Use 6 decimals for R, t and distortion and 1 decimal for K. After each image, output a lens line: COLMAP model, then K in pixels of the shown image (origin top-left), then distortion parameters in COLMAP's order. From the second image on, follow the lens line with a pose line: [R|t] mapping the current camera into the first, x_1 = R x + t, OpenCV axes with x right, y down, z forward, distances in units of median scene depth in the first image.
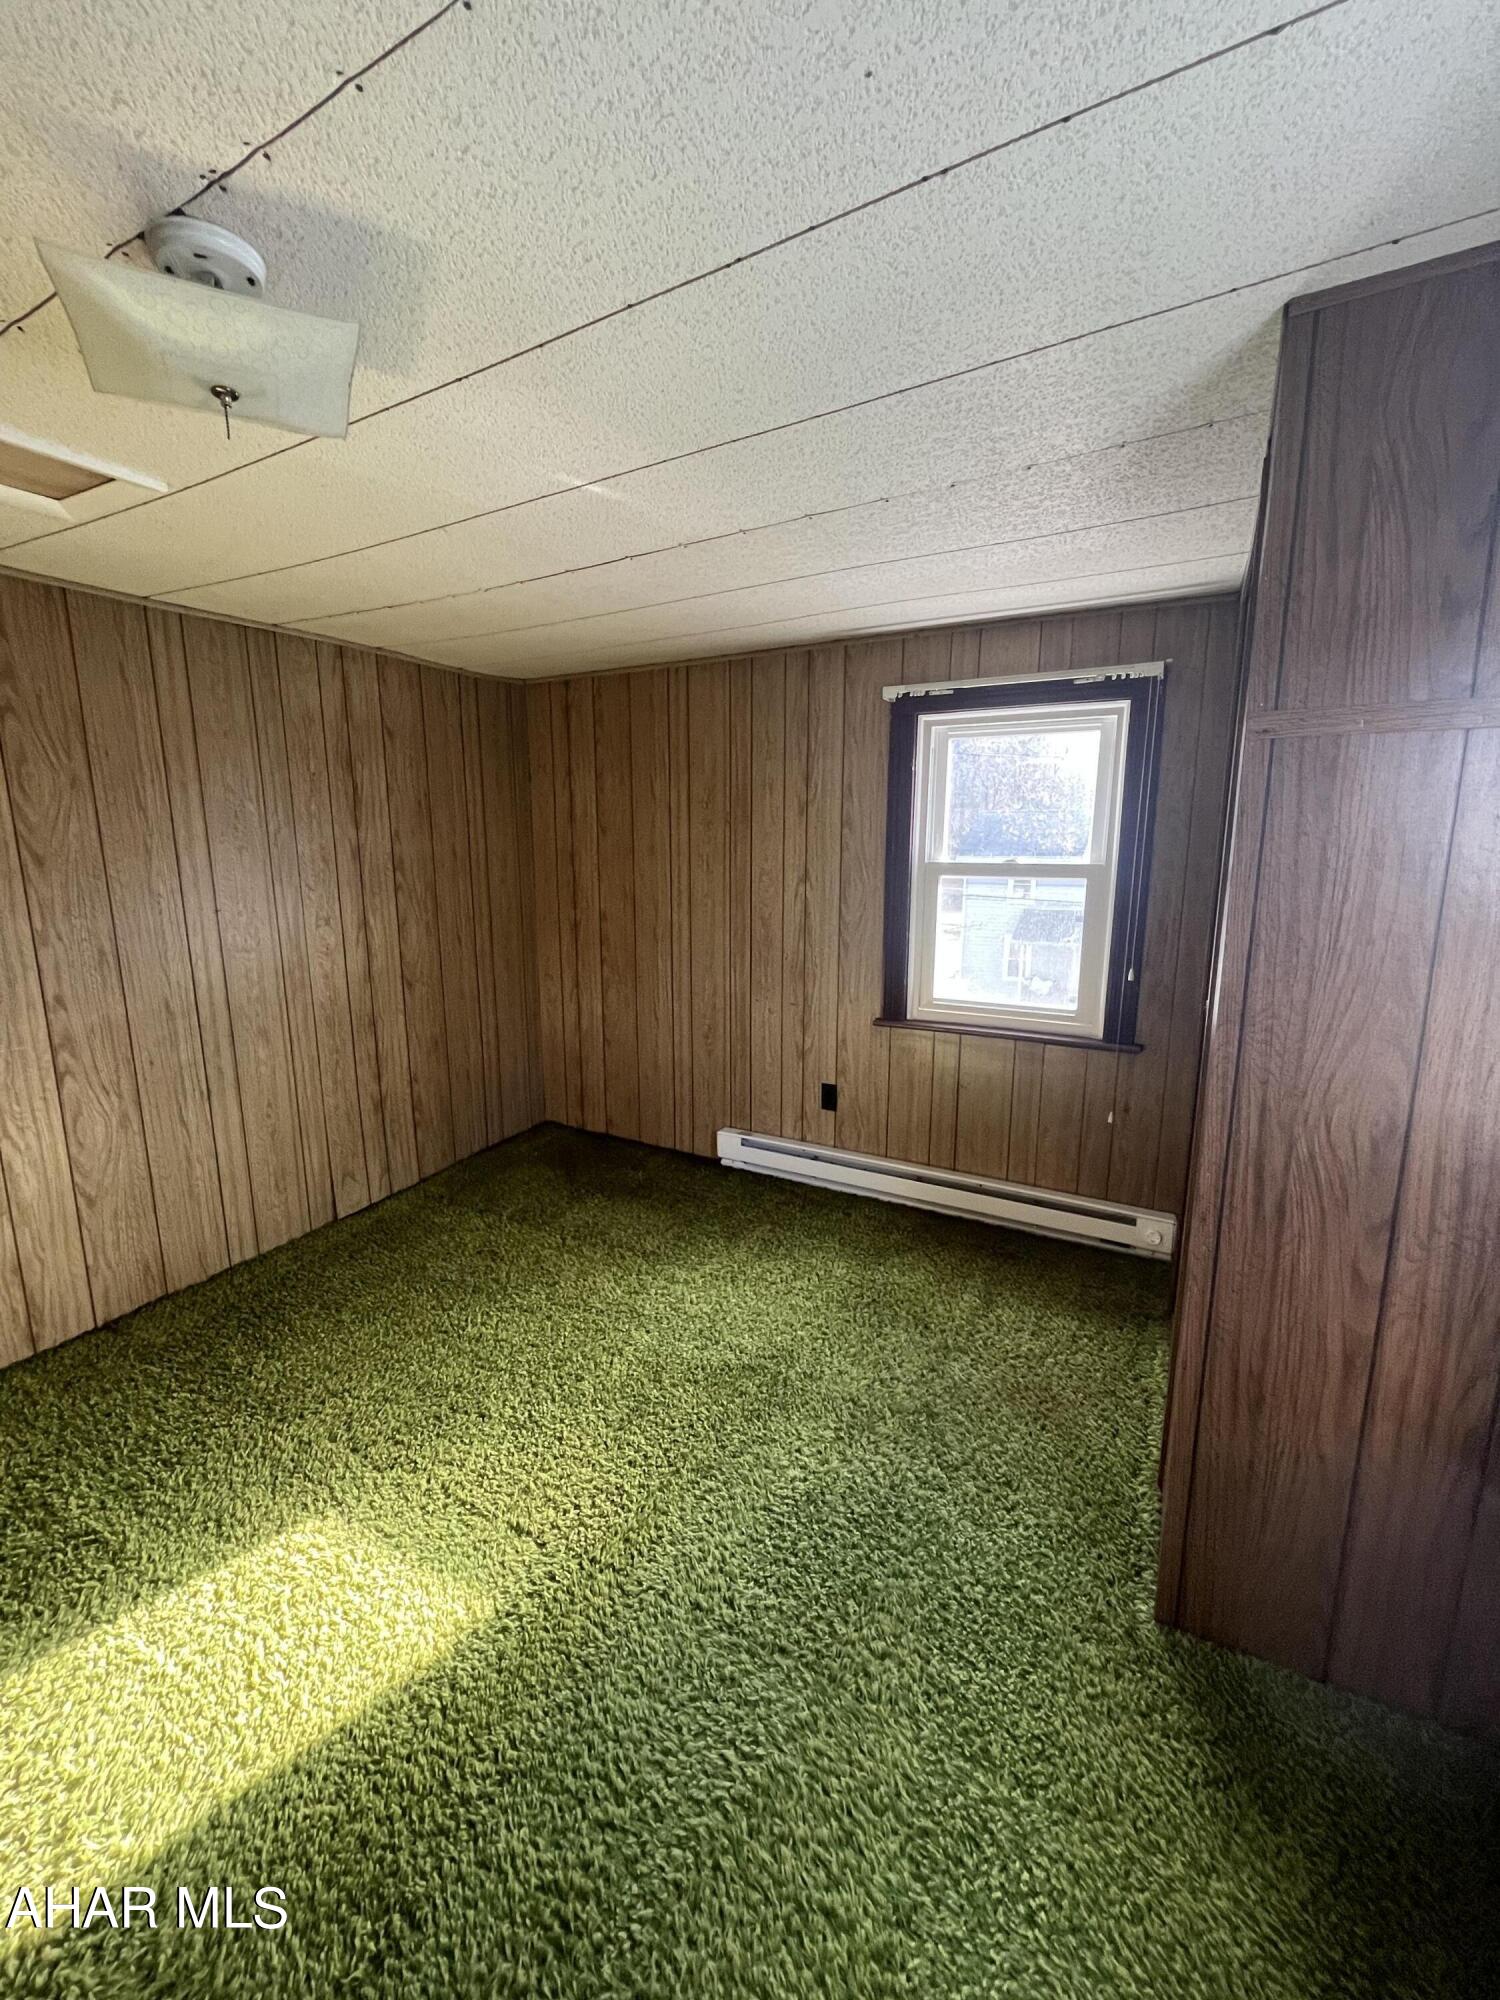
lens RADIAL K [[823.5, 0, 753.2], [0, 823.5, 992.6], [0, 0, 1]] dist [-0.001780, -0.000441]
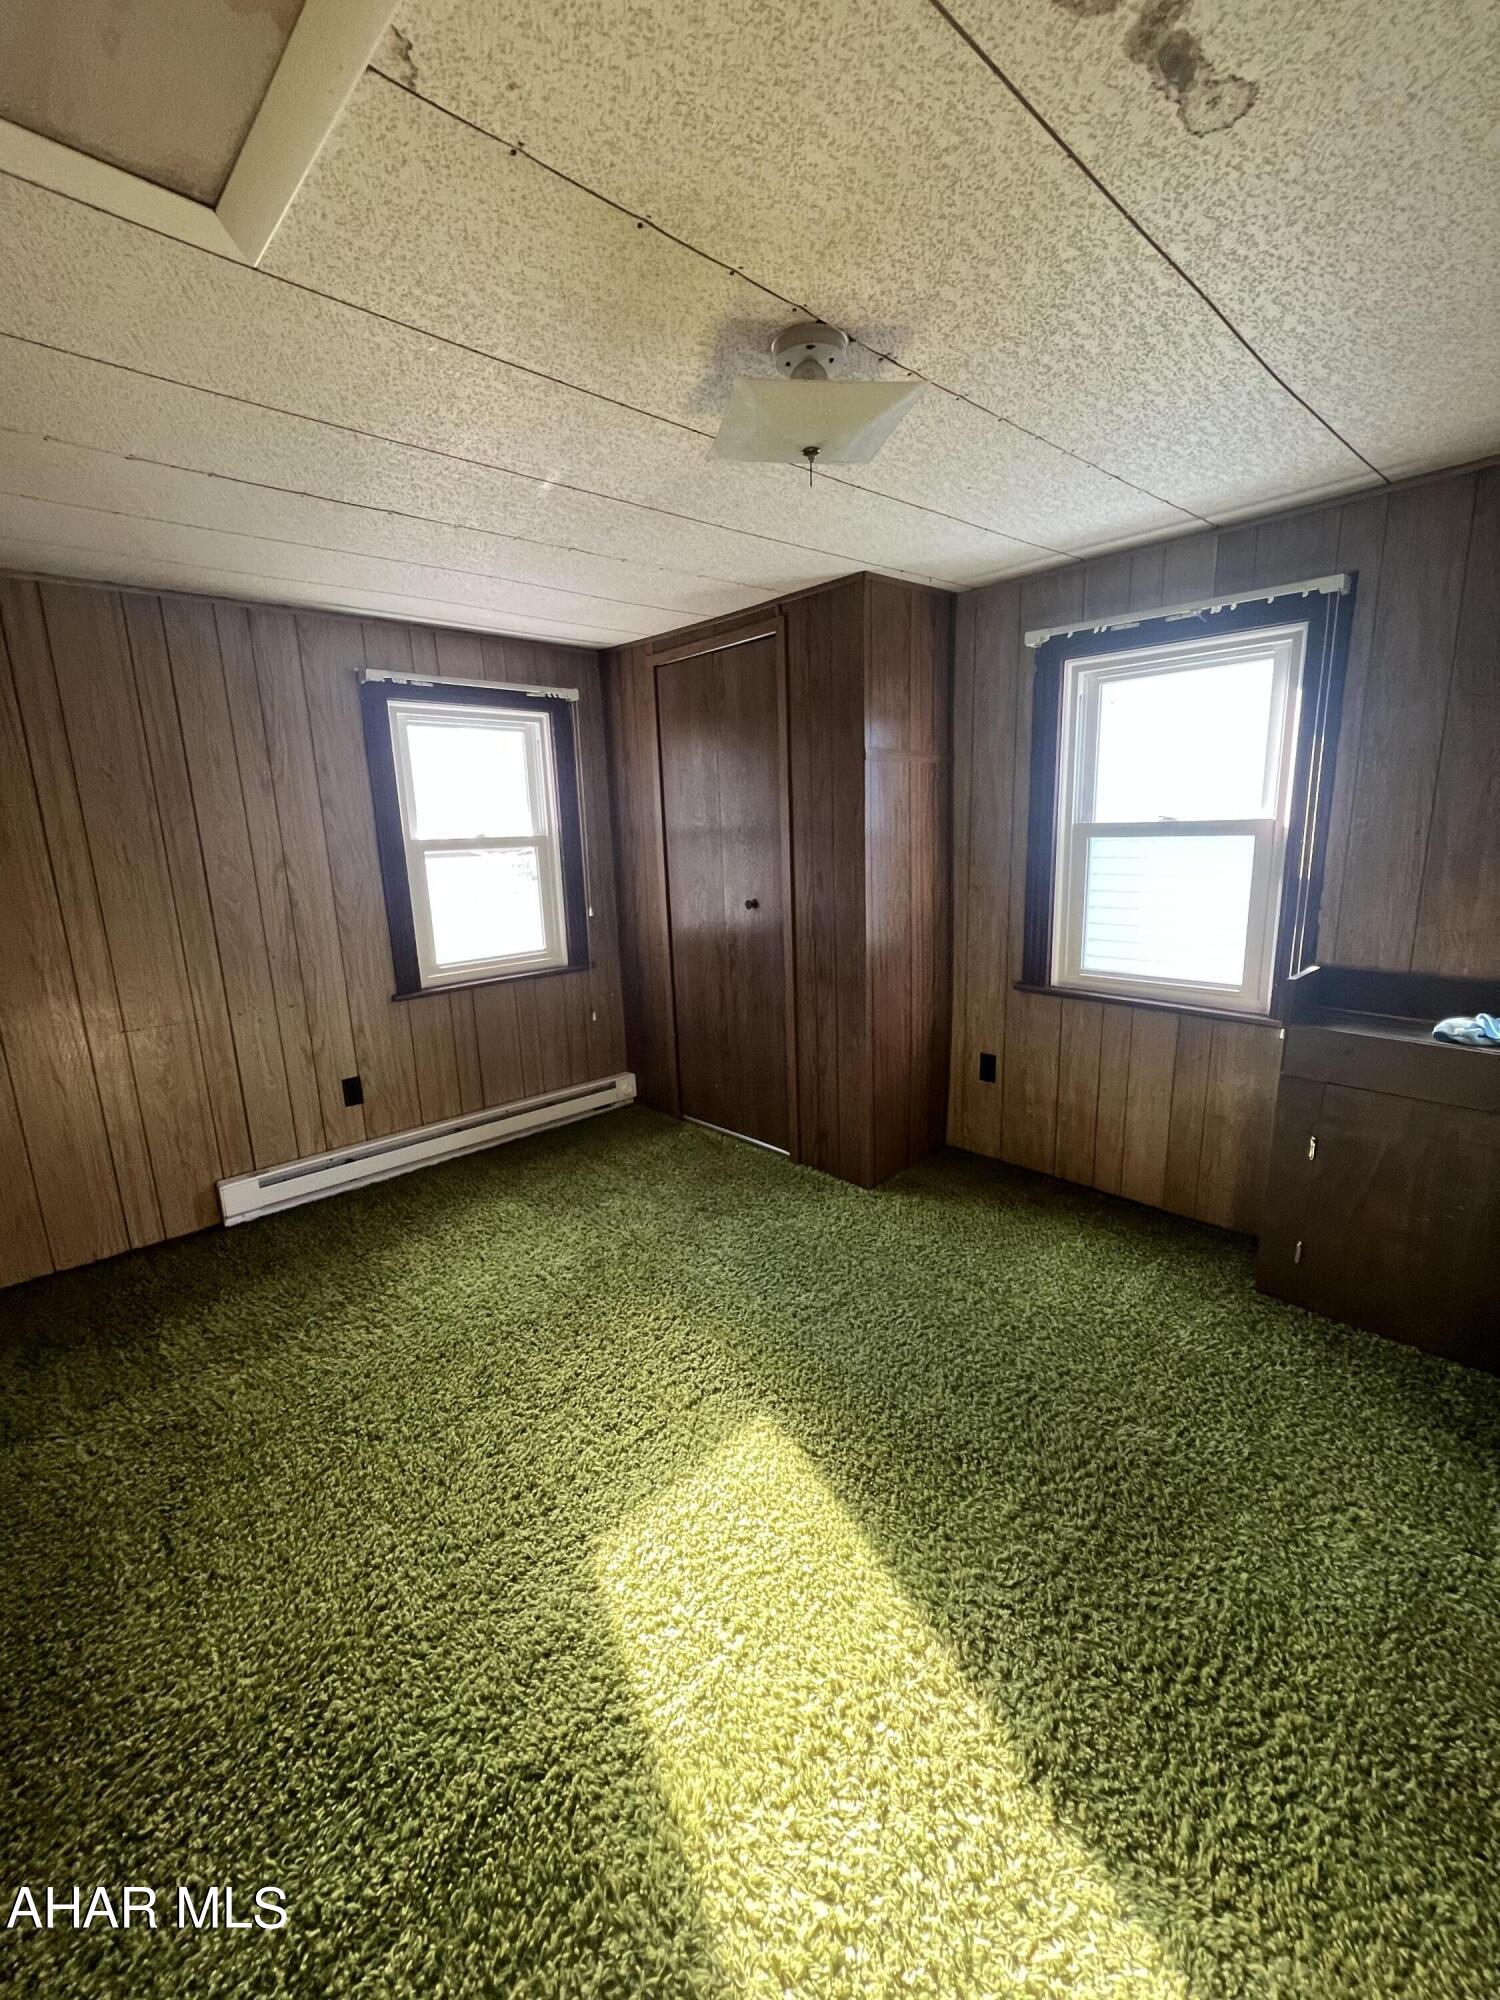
lens RADIAL K [[823.5, 0, 753.1], [0, 823.5, 991.5], [0, 0, 1]] dist [-0.001780, -0.000441]
pose [[0.300306, -0.201919, 0.932226, -0.694349], [0.200972, 0.968791, 0.145098, -0.033325], [-0.932431, 0.143778, 0.331514, 0.258551]]
